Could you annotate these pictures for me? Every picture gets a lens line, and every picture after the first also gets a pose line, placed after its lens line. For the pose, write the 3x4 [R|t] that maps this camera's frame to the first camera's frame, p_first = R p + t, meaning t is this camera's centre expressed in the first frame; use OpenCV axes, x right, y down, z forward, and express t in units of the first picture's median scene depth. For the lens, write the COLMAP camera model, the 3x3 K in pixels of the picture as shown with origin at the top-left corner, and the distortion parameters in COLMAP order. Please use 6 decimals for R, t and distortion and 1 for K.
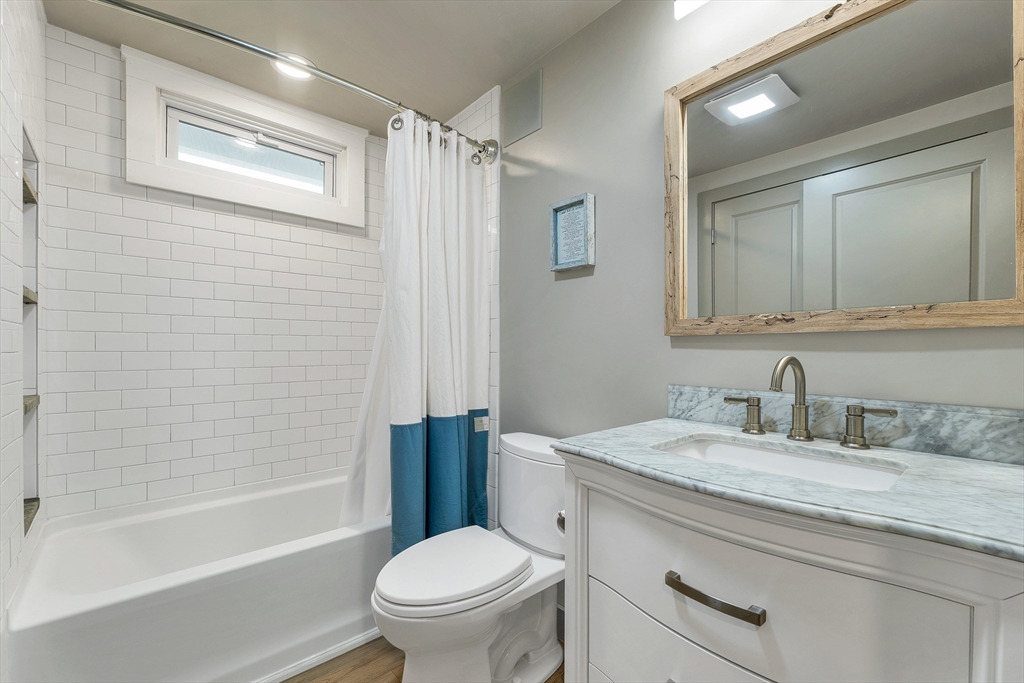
lens RADIAL K [[442.5, 0, 513.5], [0, 442.5, 347.7], [0, 0, 1]] dist [0.000135, -0.000044]
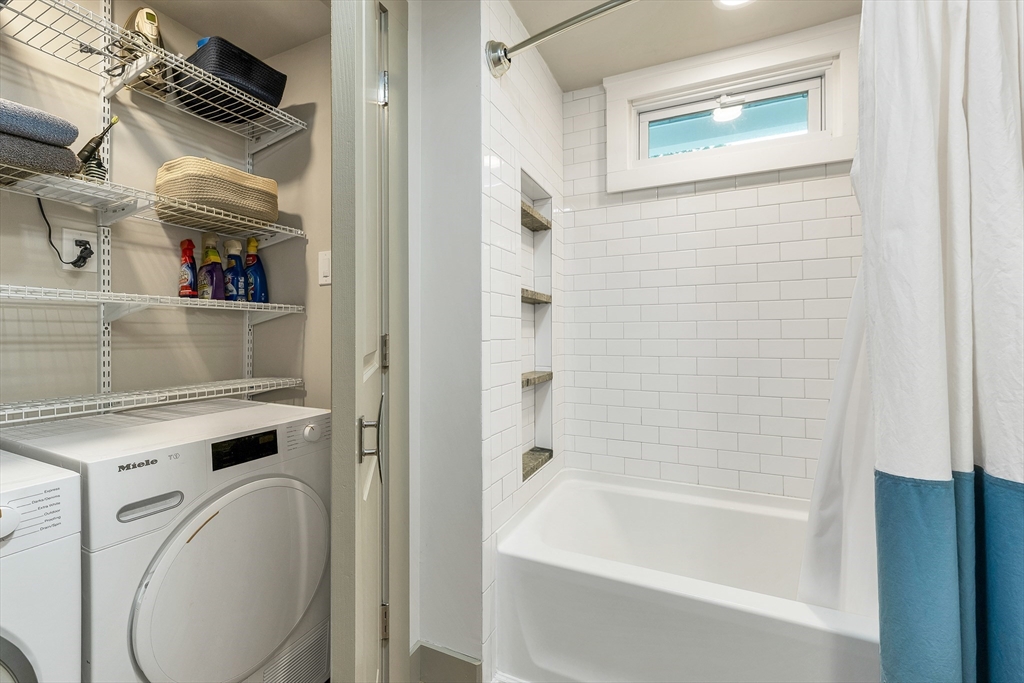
lens RADIAL K [[423.8, 0, 510.5], [0, 423.8, 326.5], [0, 0, 1]] dist [-0.000411, -0.000138]
pose [[0.401338, -0.024303, -0.915608, 0.034427], [0.007677, 0.999702, -0.023170, -0.000936], [0.915898, 0.002270, 0.401405, 0.319834]]
